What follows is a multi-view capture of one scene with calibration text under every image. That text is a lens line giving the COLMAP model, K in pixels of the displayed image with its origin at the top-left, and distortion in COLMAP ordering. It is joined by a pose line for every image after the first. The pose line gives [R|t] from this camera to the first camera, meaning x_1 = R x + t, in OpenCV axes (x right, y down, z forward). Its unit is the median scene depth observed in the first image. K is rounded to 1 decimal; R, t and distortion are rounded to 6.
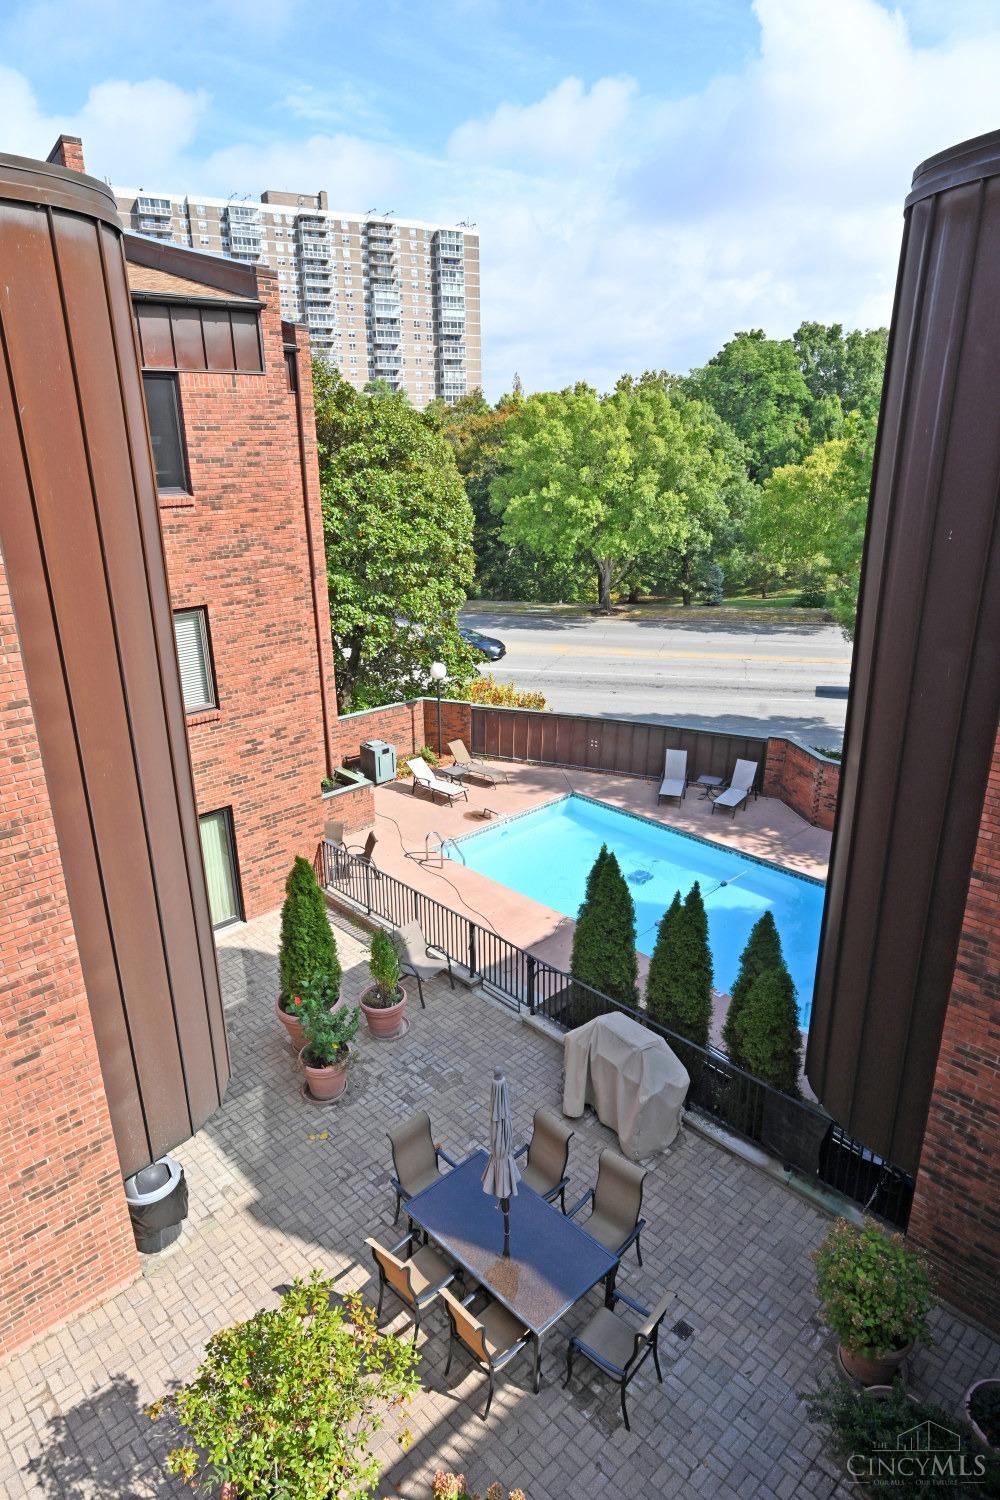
lens RADIAL K [[891.8, 0, 498.1], [0, 891.8, 757.0], [0, 0, 1]] dist [-0.006752, -0.001378]
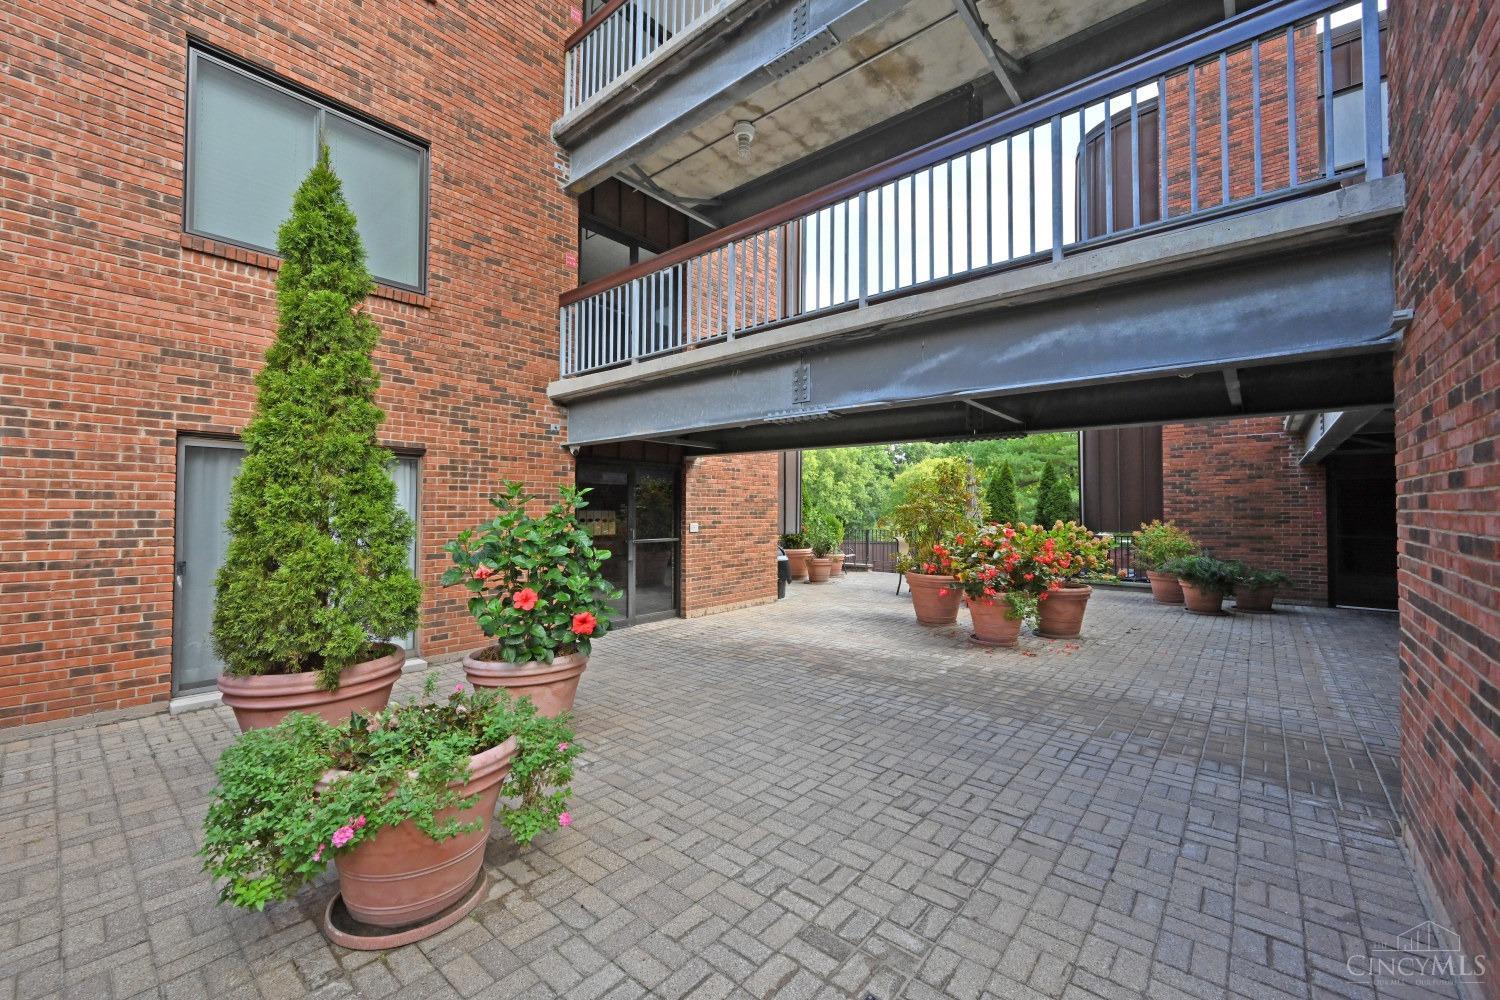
lens RADIAL K [[597.4, 0, 749.6], [0, 597.4, 503.4], [0, 0, 1]] dist [-0.000196, 0.000653]
pose [[0.994491, 0.015596, 0.103652, -0.215300], [0.022151, 0.935265, -0.353255, 0.307474], [-0.102451, 0.353605, 0.929767, -0.068754]]
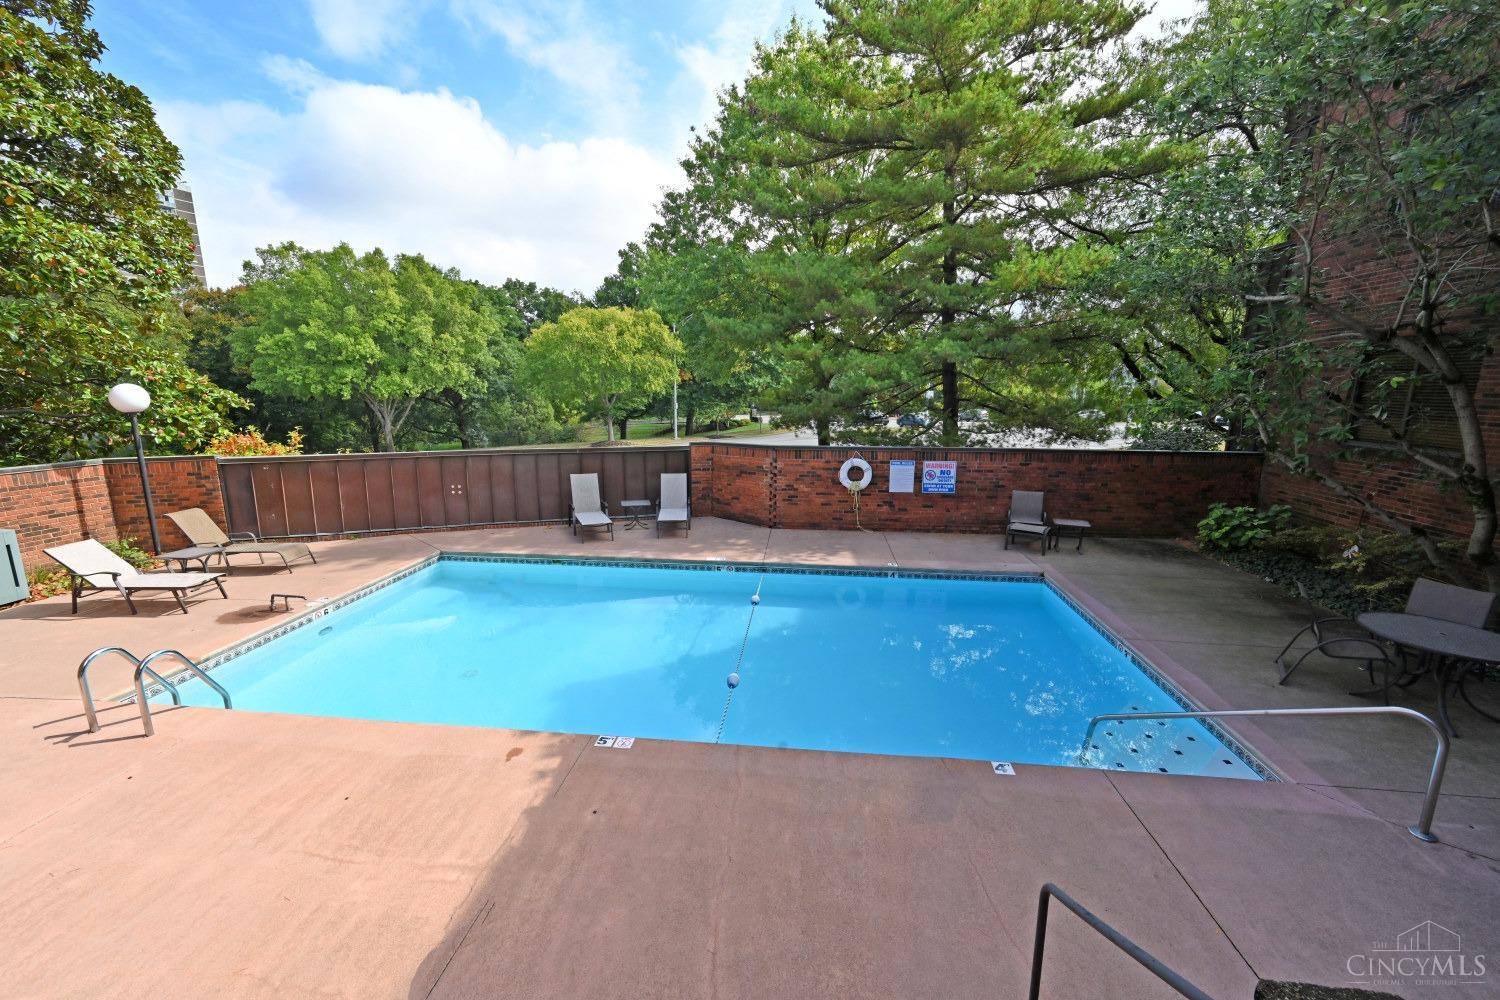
lens RADIAL K [[597.4, 0, 752.0], [0, 597.4, 499.3], [0, 0, 1]] dist [-0.000196, 0.000653]
pose [[0.765900, -0.112507, 0.633040, -0.014020], [0.211278, 0.973936, -0.082527, 0.087050], [-0.607255, 0.196955, 0.769708, 0.536241]]
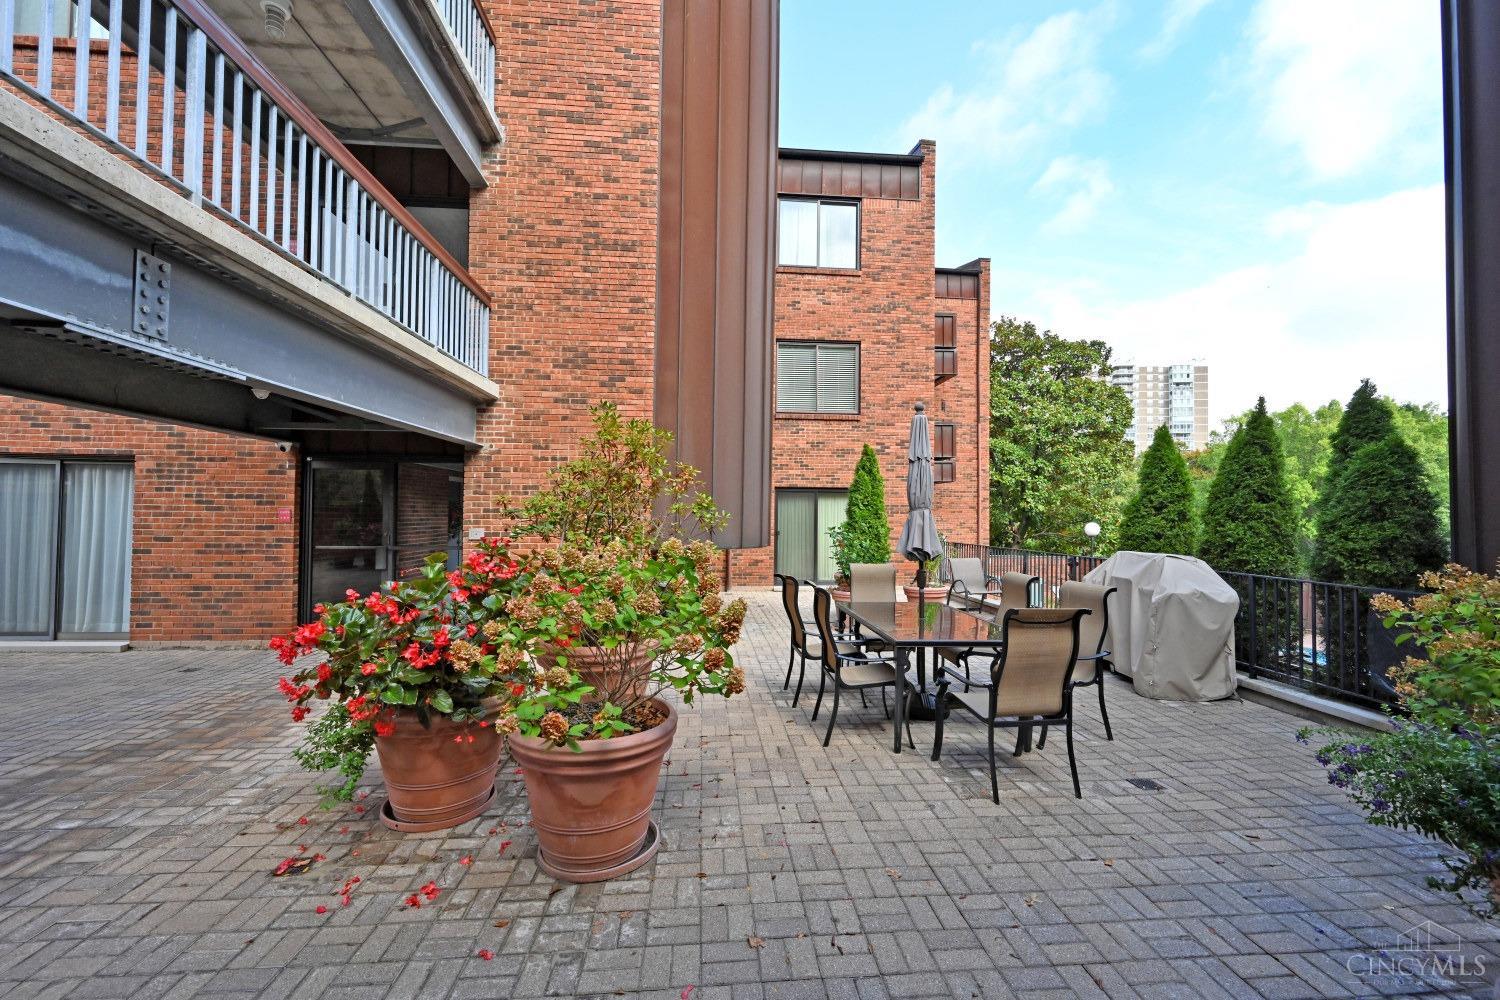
lens RADIAL K [[597.4, 0, 756.0], [0, 597.4, 505.9], [0, 0, 1]] dist [-0.000196, 0.000653]
pose [[0.781671, 0.009187, -0.623623, 0.089297], [-0.232261, 0.932260, -0.277390, 0.224060], [0.578831, 0.361671, 0.730855, 0.150362]]
